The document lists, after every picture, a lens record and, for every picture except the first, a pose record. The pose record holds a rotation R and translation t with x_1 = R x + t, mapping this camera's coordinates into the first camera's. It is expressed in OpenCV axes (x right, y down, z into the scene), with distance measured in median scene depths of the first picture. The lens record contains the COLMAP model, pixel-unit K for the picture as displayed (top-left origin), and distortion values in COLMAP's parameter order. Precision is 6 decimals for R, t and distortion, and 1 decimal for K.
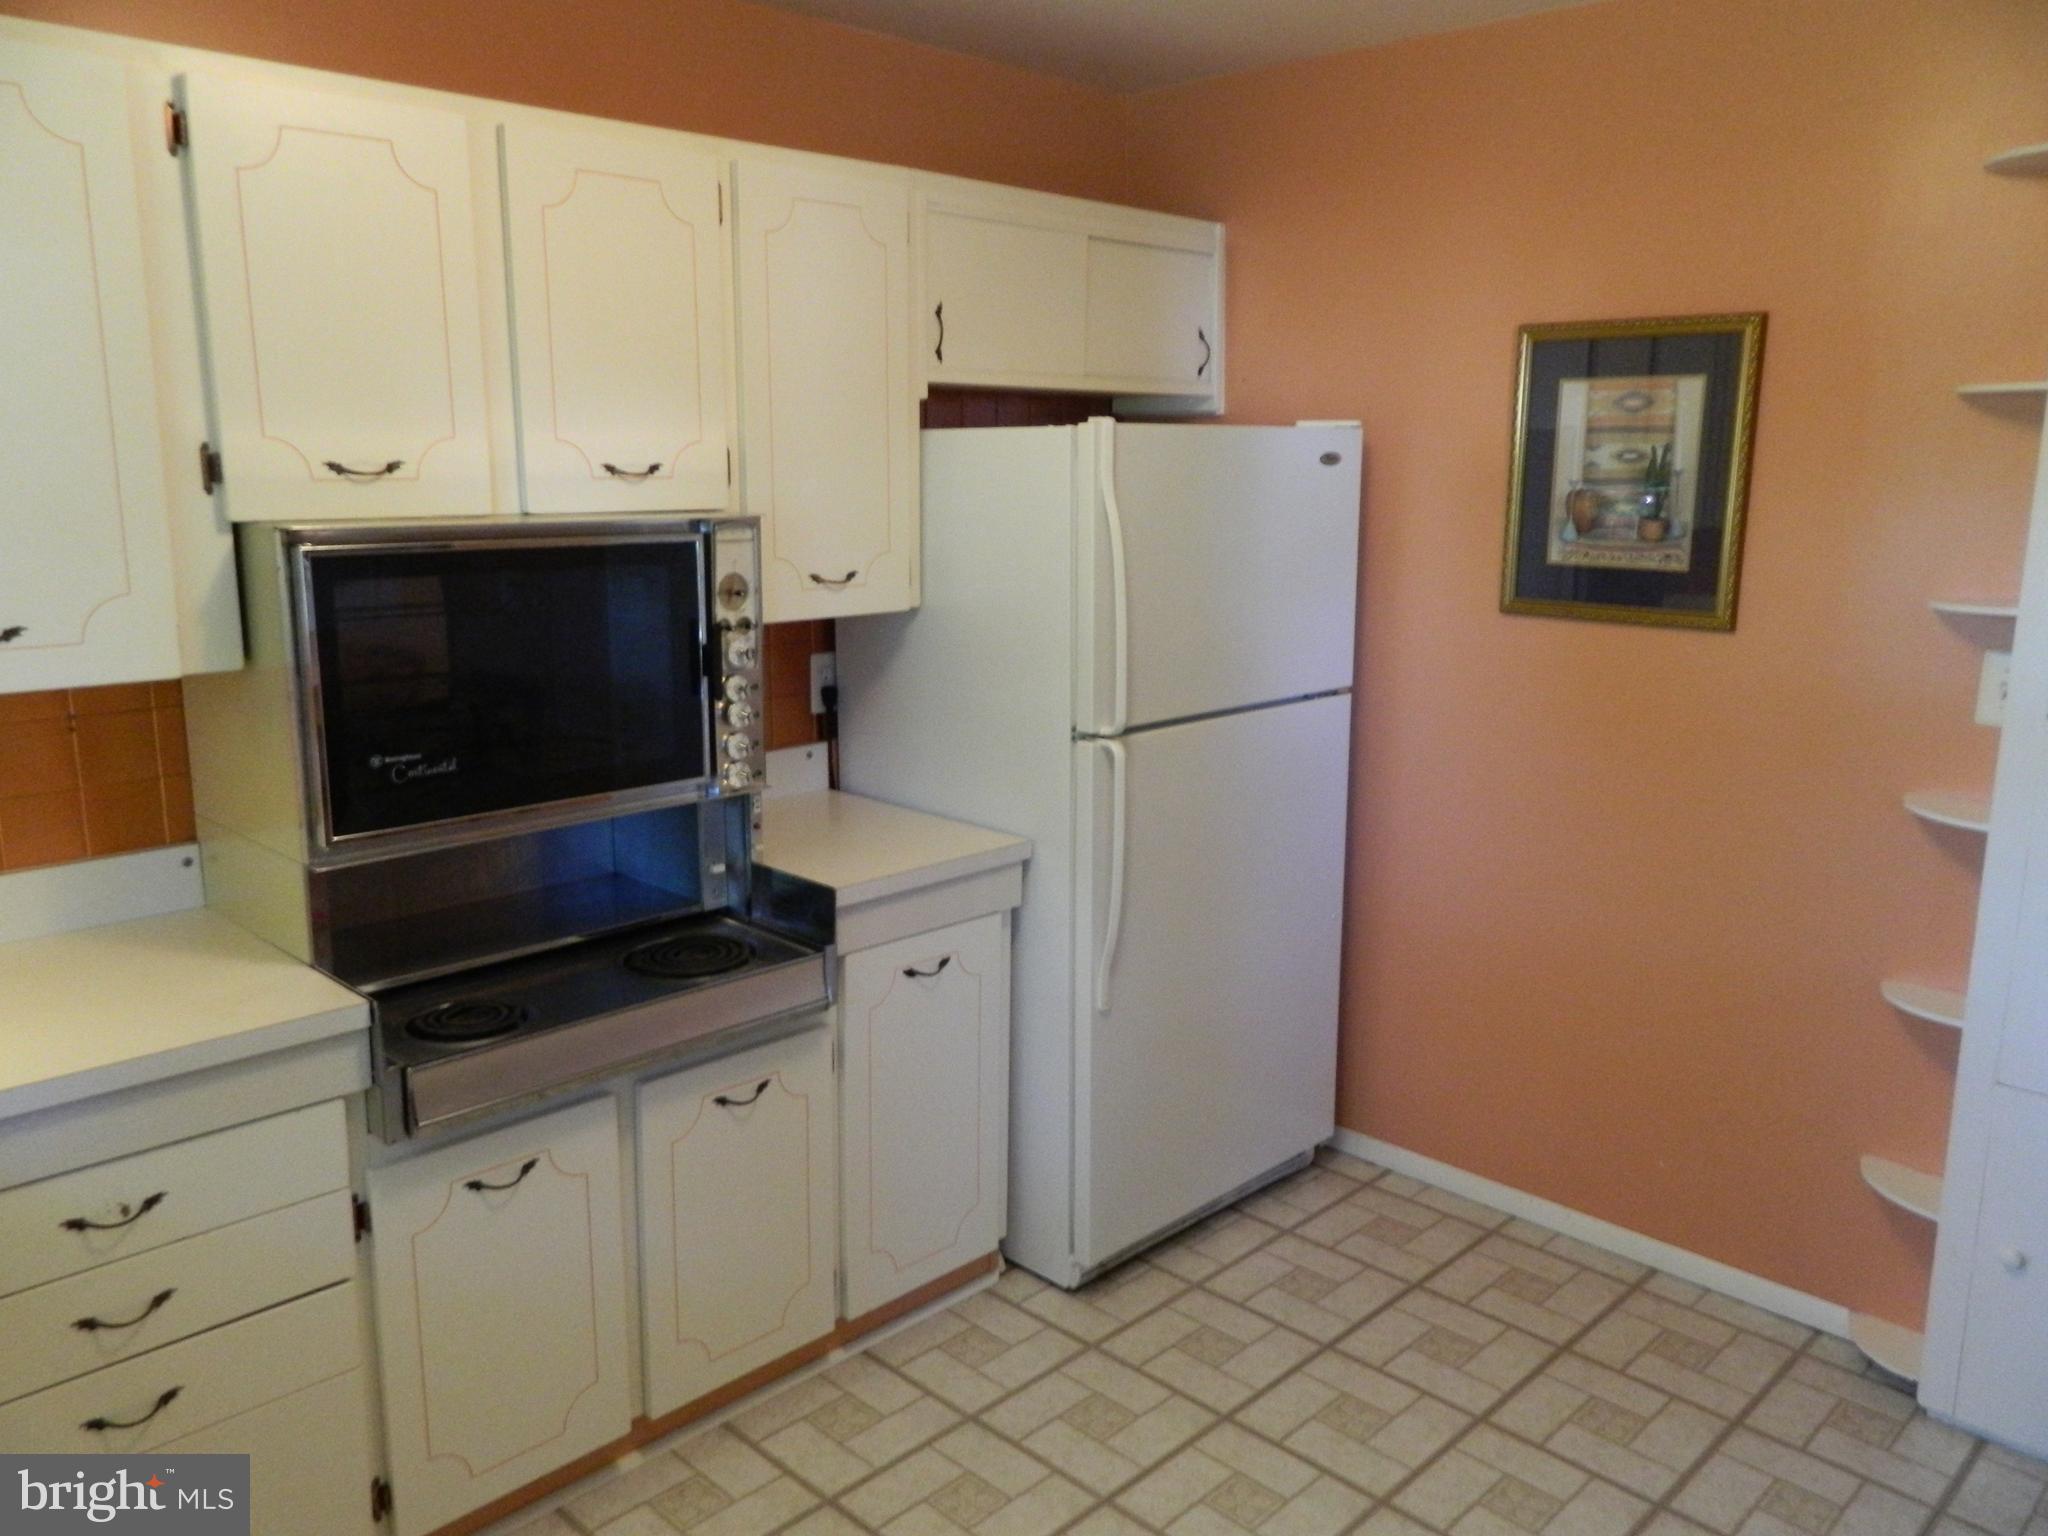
lens RADIAL K [[1552.5, 0, 1022.4], [0, 1552.5, 761.9], [0, 0, 1]] dist [0.023383, -0.006376]
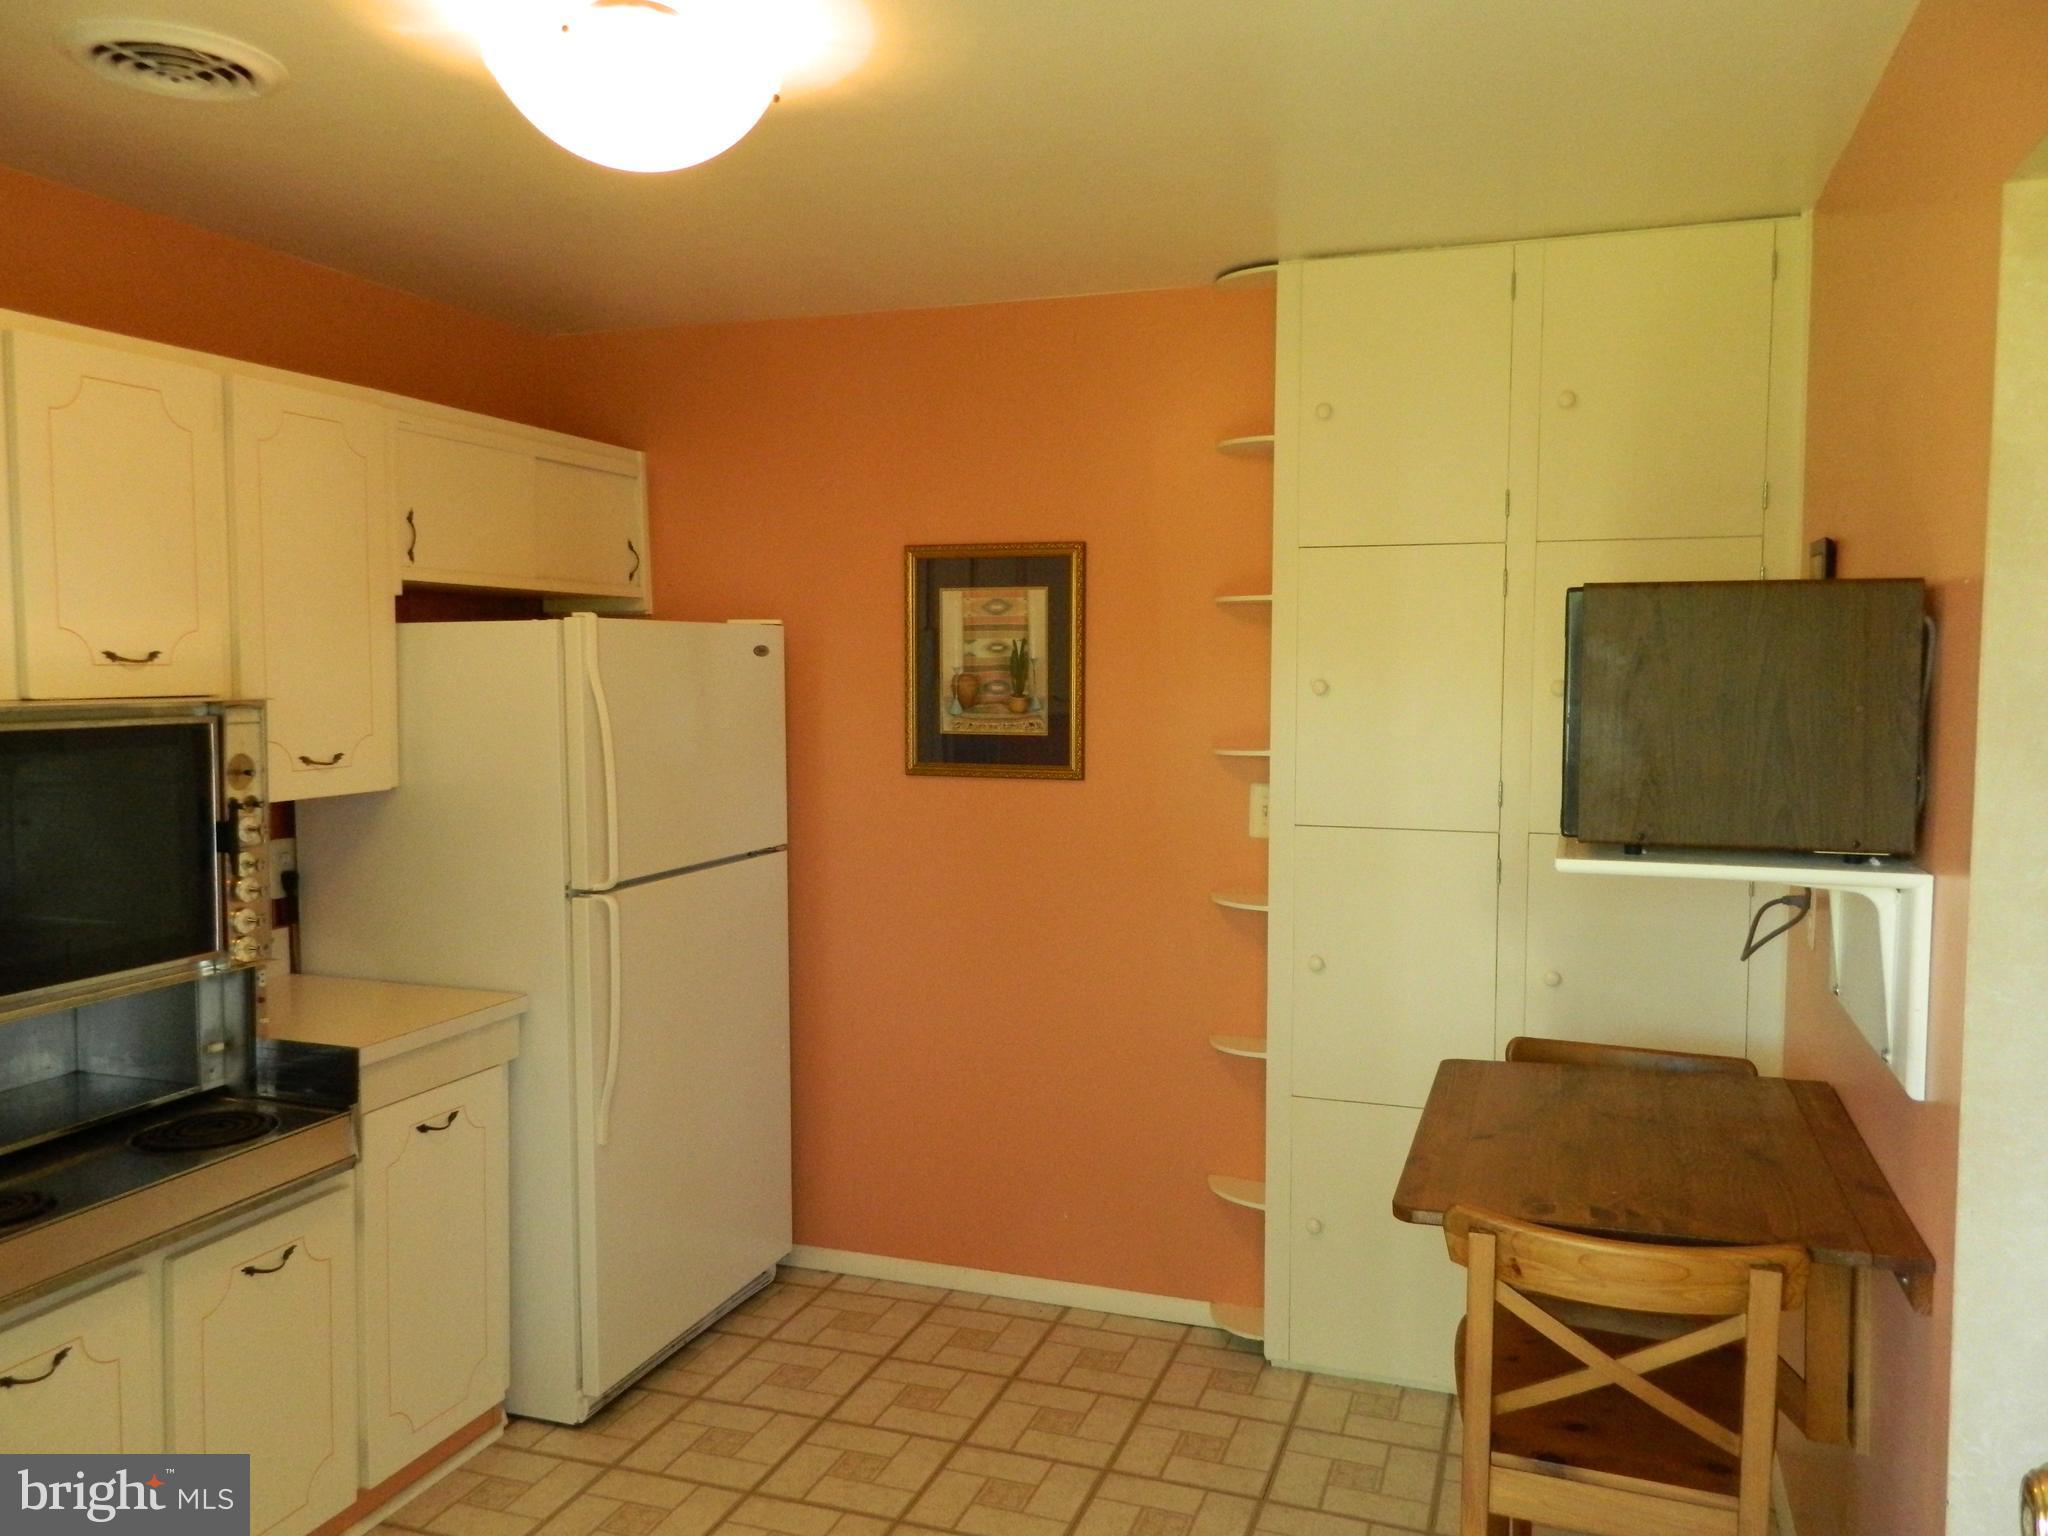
lens RADIAL K [[1552.5, 0, 1020.7], [0, 1552.5, 762.8], [0, 0, 1]] dist [0.023383, -0.006376]
pose [[0.905495, -0.031766, 0.423165, -0.141754], [0.087197, 0.989843, -0.112280, 0.043893], [-0.415301, 0.138567, 0.899069, -0.146344]]
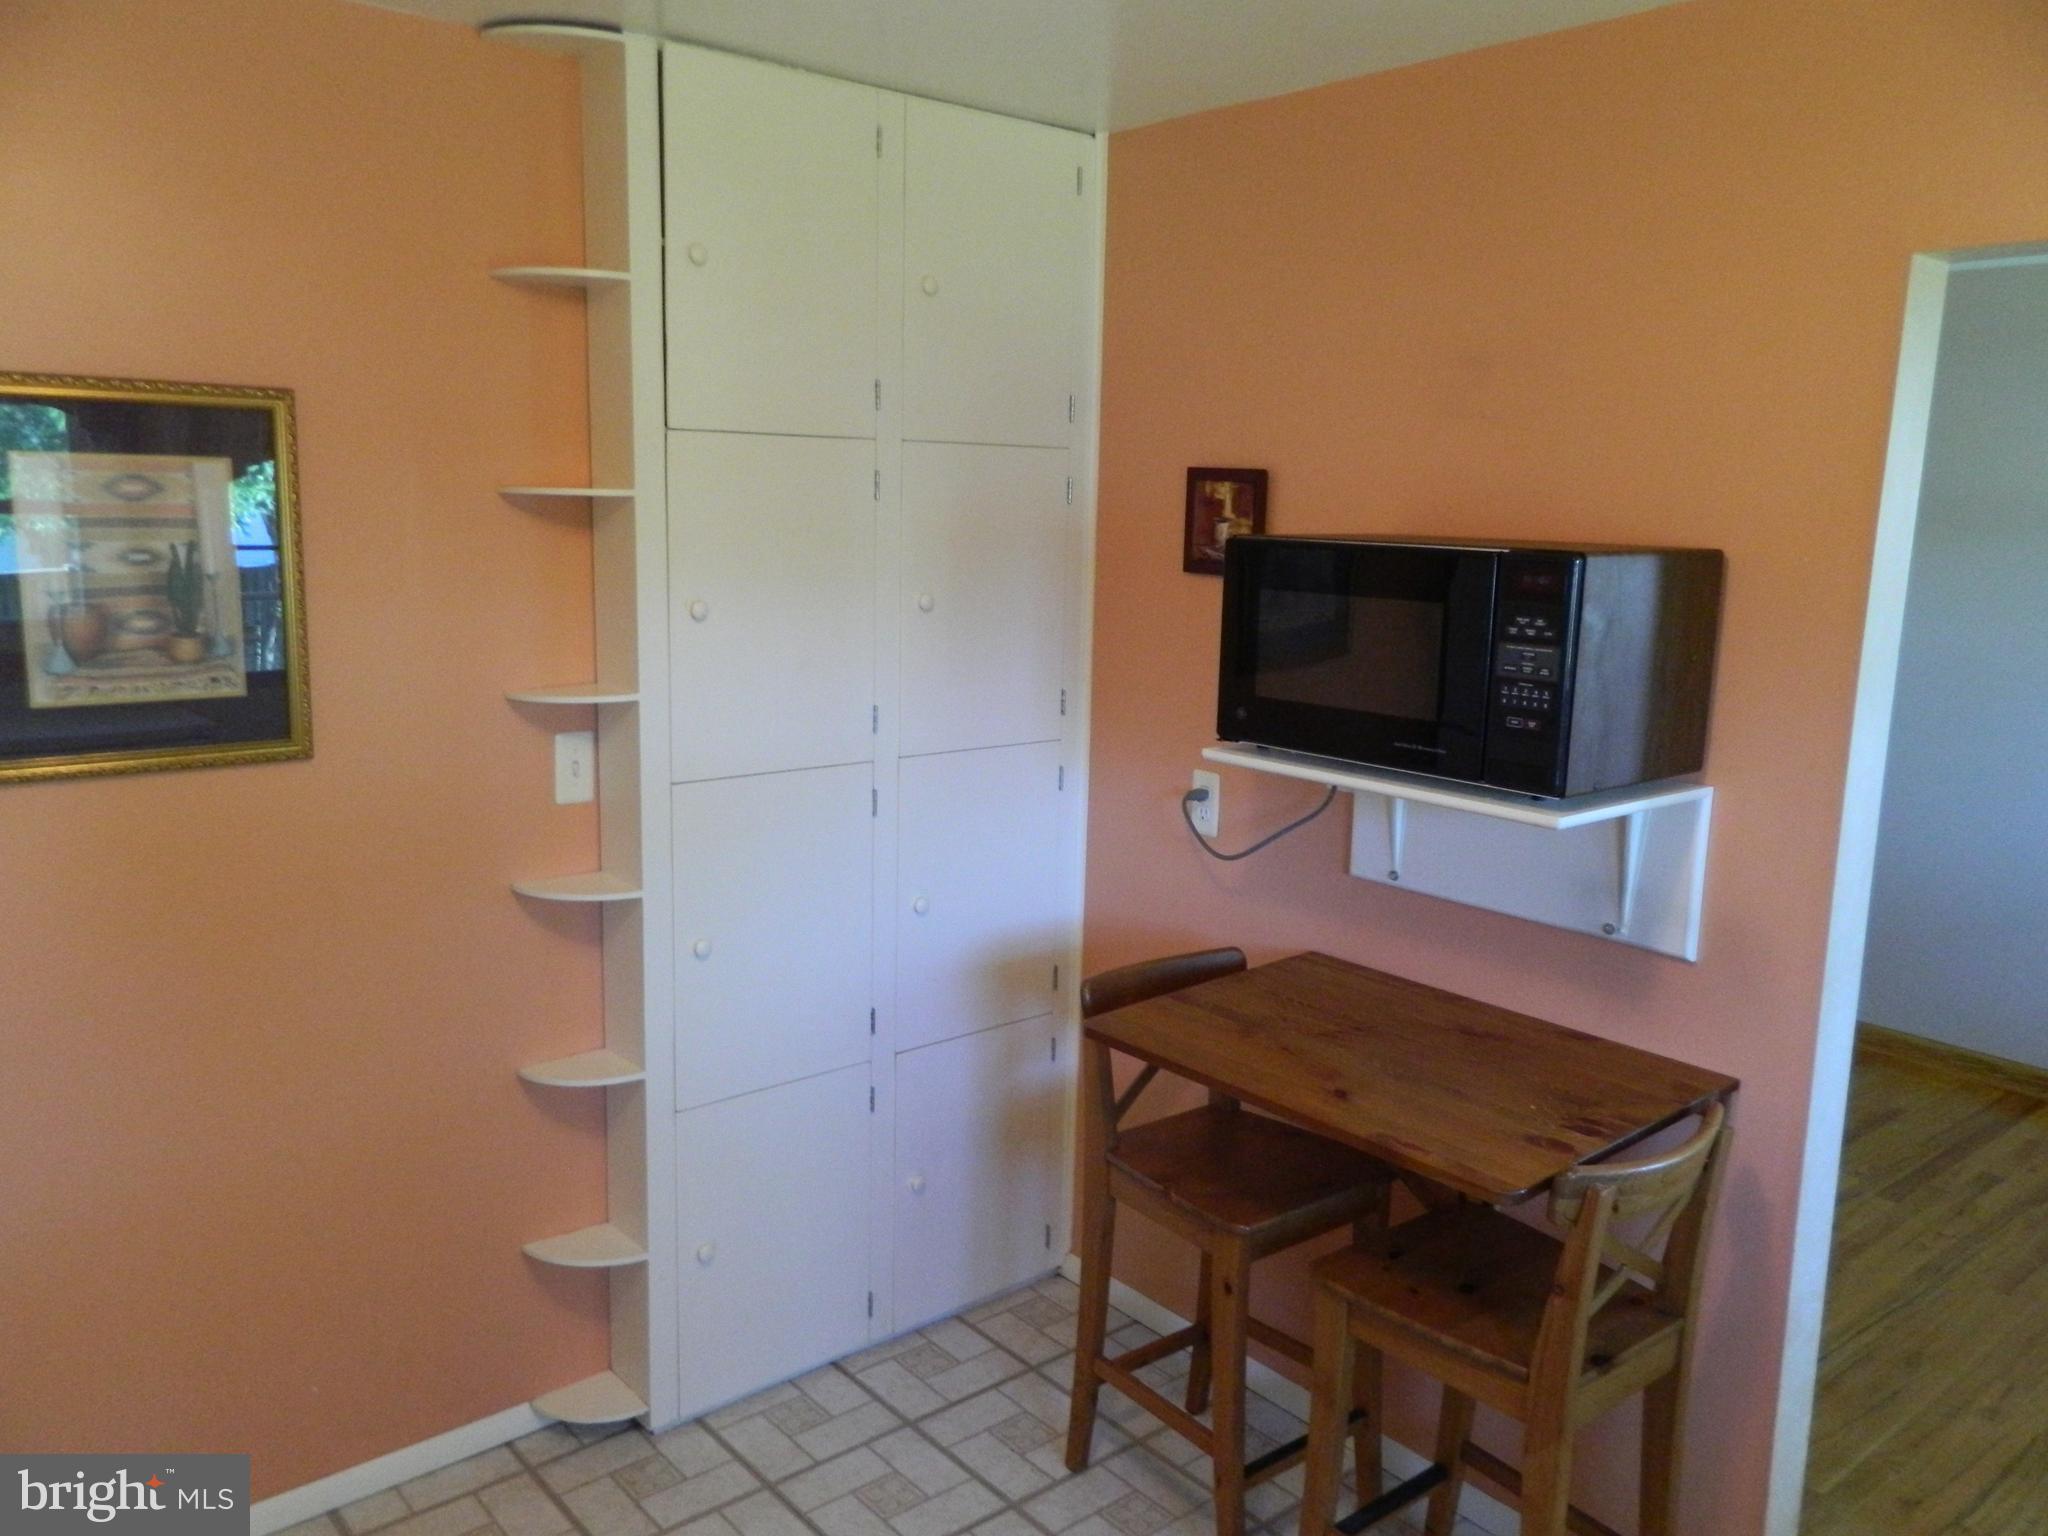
lens RADIAL K [[1552.5, 0, 1017.3], [0, 1552.5, 764.3], [0, 0, 1]] dist [0.023383, -0.006376]
pose [[0.086850, -0.176361, 0.980487, -0.358184], [0.173806, 0.971793, 0.159402, -0.153129], [-0.980943, 0.156570, 0.115053, 0.536441]]
